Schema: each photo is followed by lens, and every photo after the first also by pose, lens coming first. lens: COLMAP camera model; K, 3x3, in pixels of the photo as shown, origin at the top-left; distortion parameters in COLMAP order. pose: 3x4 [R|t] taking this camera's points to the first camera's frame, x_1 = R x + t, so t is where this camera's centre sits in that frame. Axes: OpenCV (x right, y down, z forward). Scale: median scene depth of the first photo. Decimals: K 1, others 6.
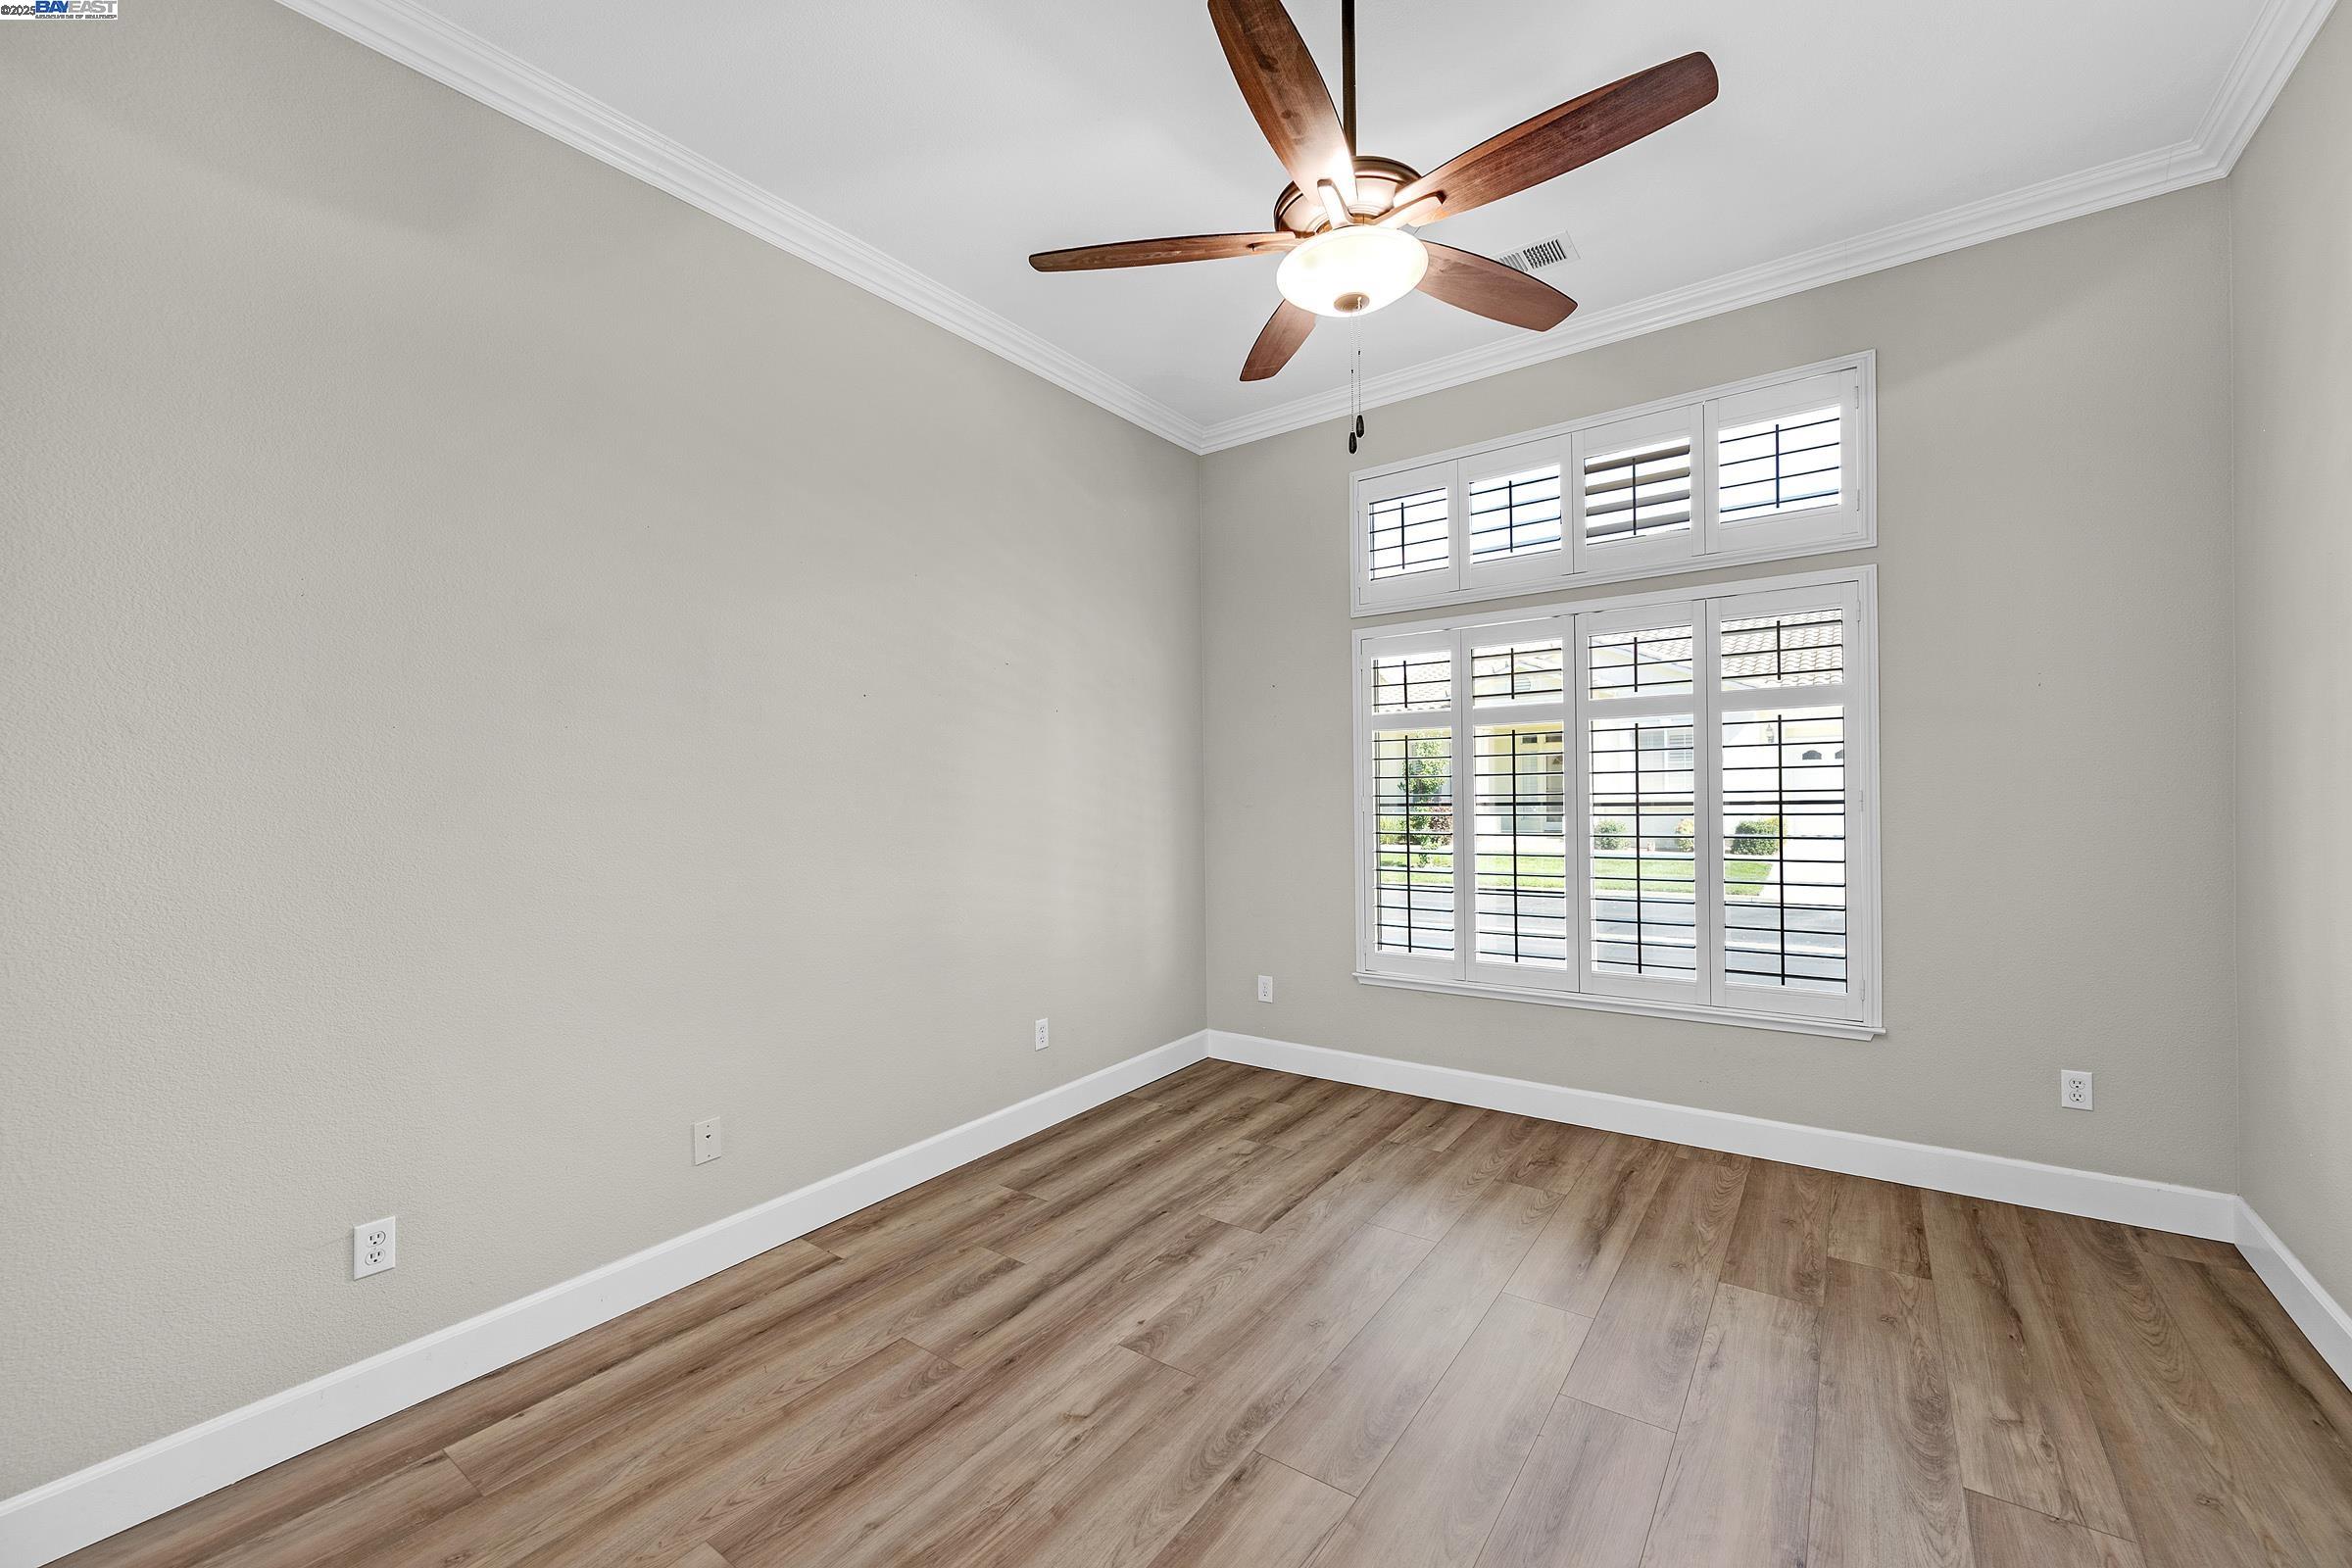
lens RADIAL K [[936.4, 0, 1178.2], [0, 936.4, 780.4], [0, 0, 1]] dist [-0.003049, -0.000211]
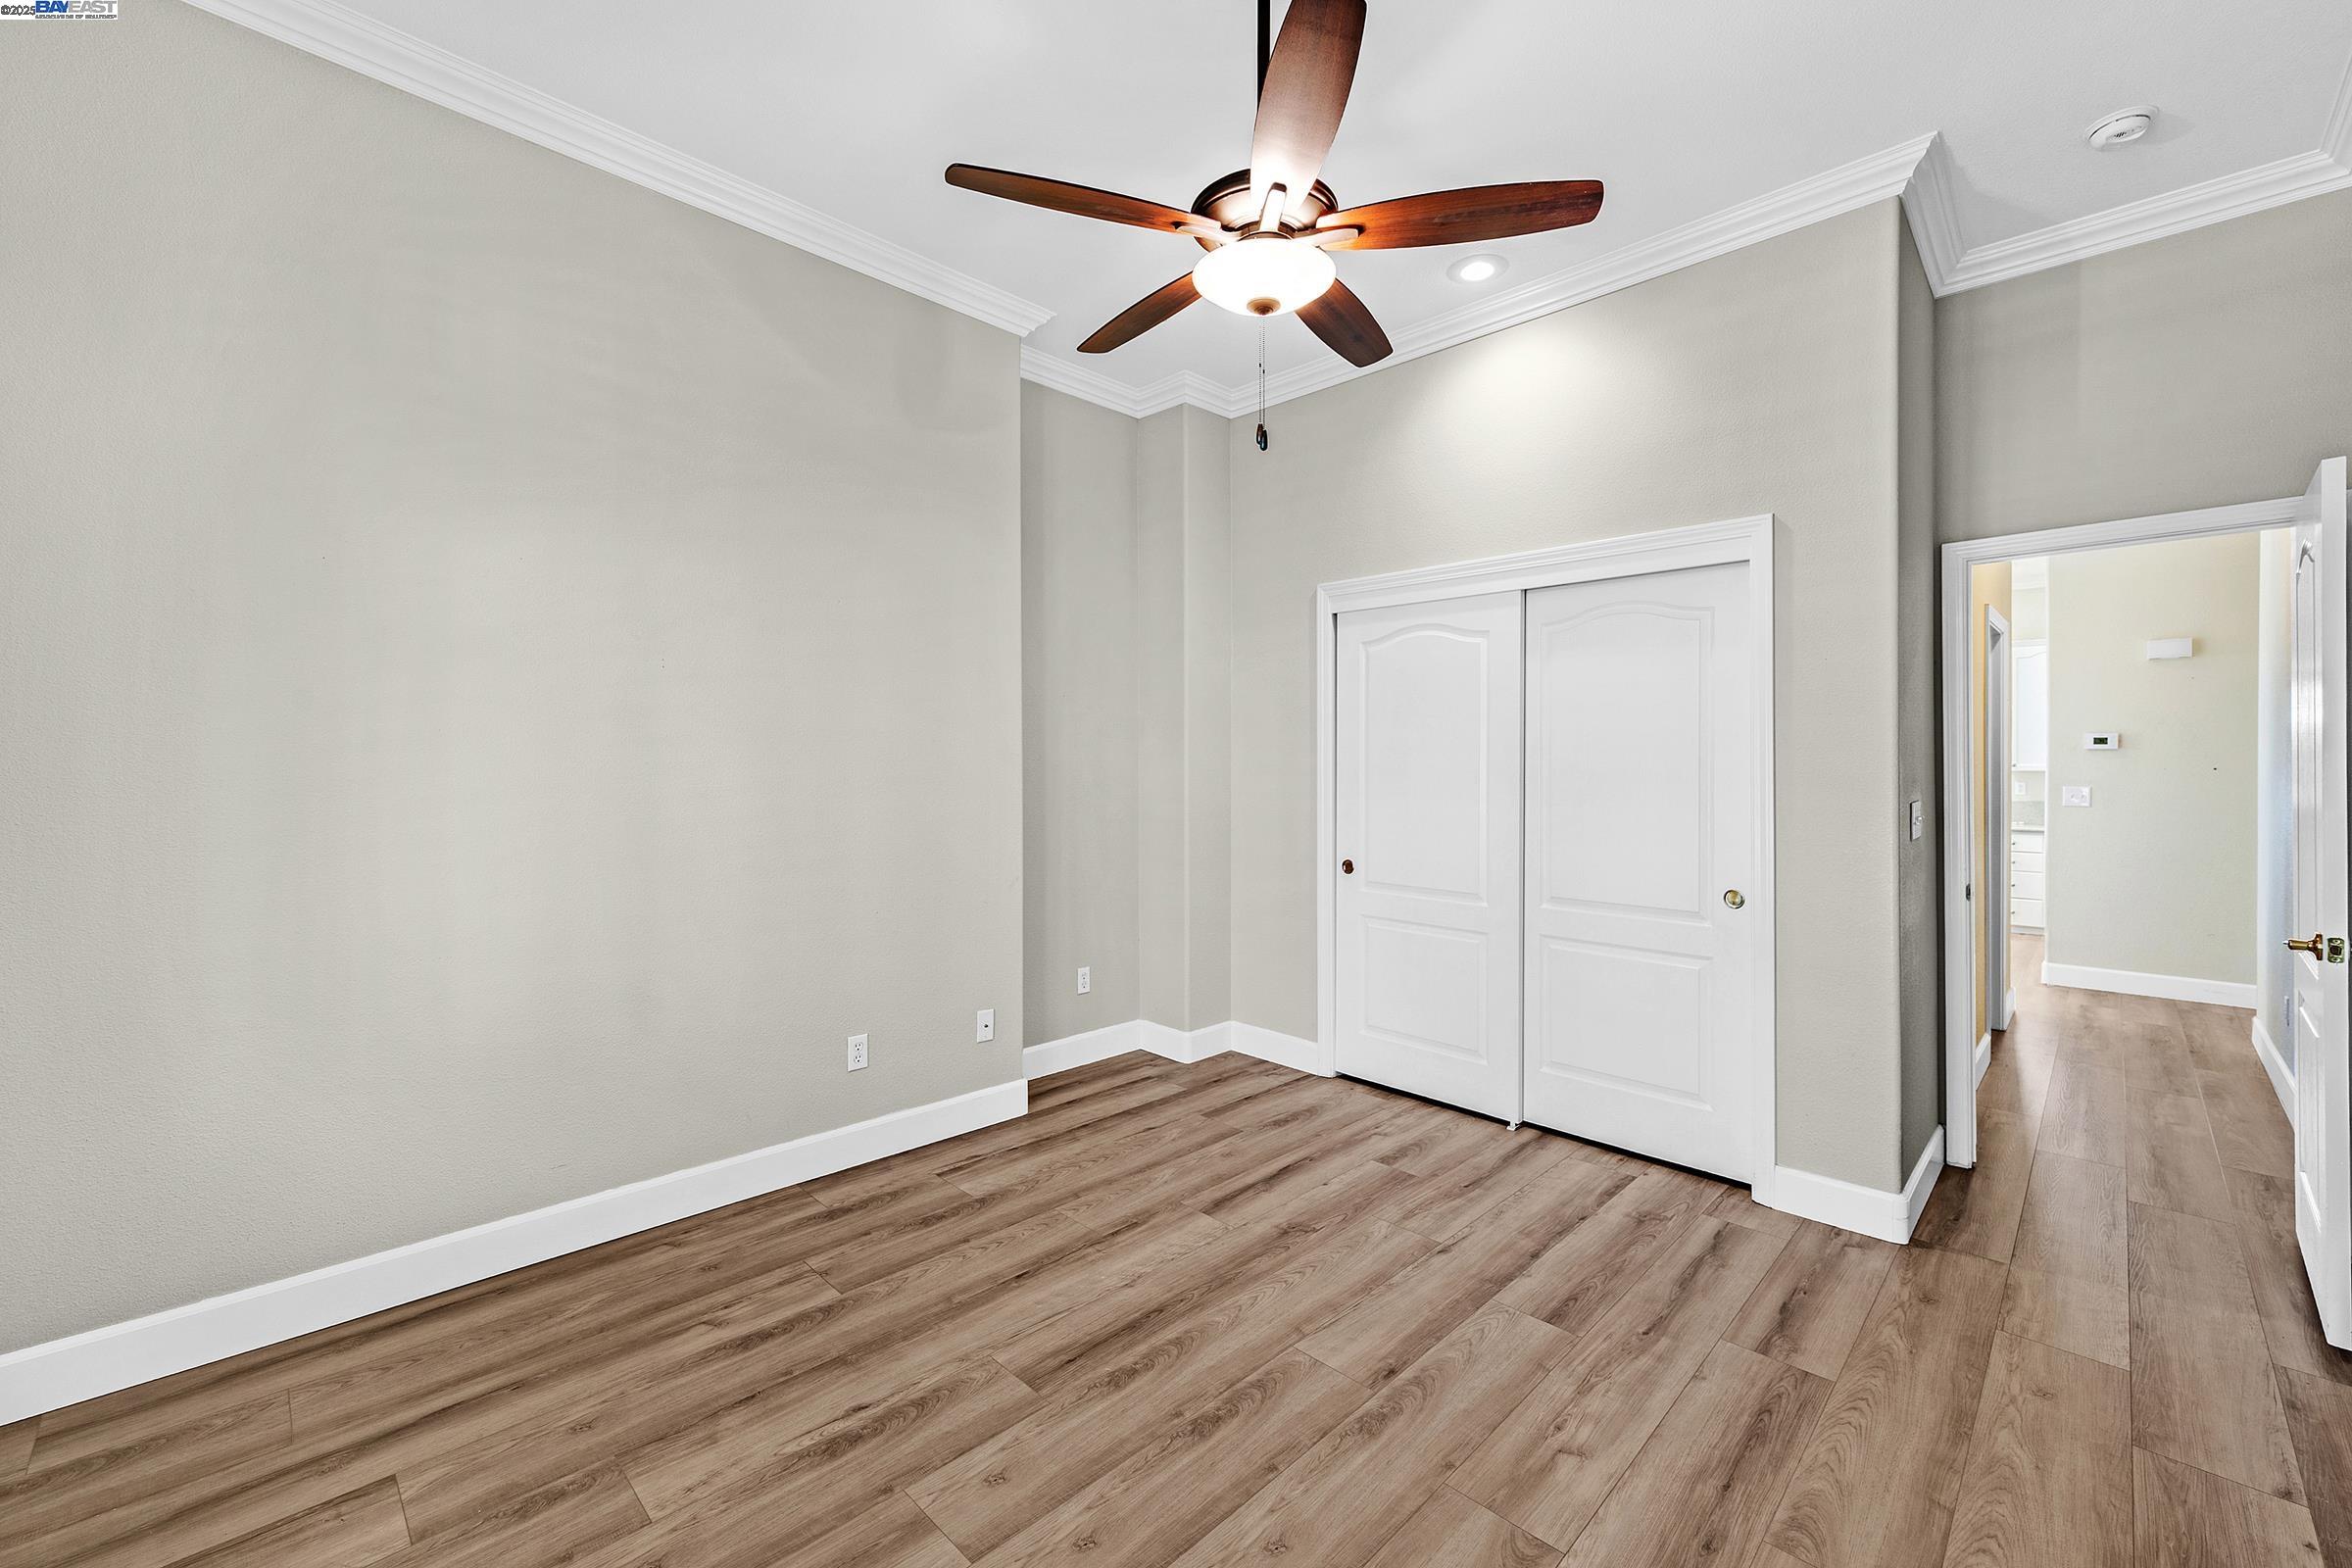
lens RADIAL K [[936.4, 0, 1198.6], [0, 936.4, 780.8], [0, 0, 1]] dist [-0.003049, -0.000211]
pose [[-0.990986, 0.008679, 0.133683, 0.130004], [0.009203, 0.999952, 0.003301, 0.015307], [-0.133648, 0.004501, -0.991019, 2.033867]]
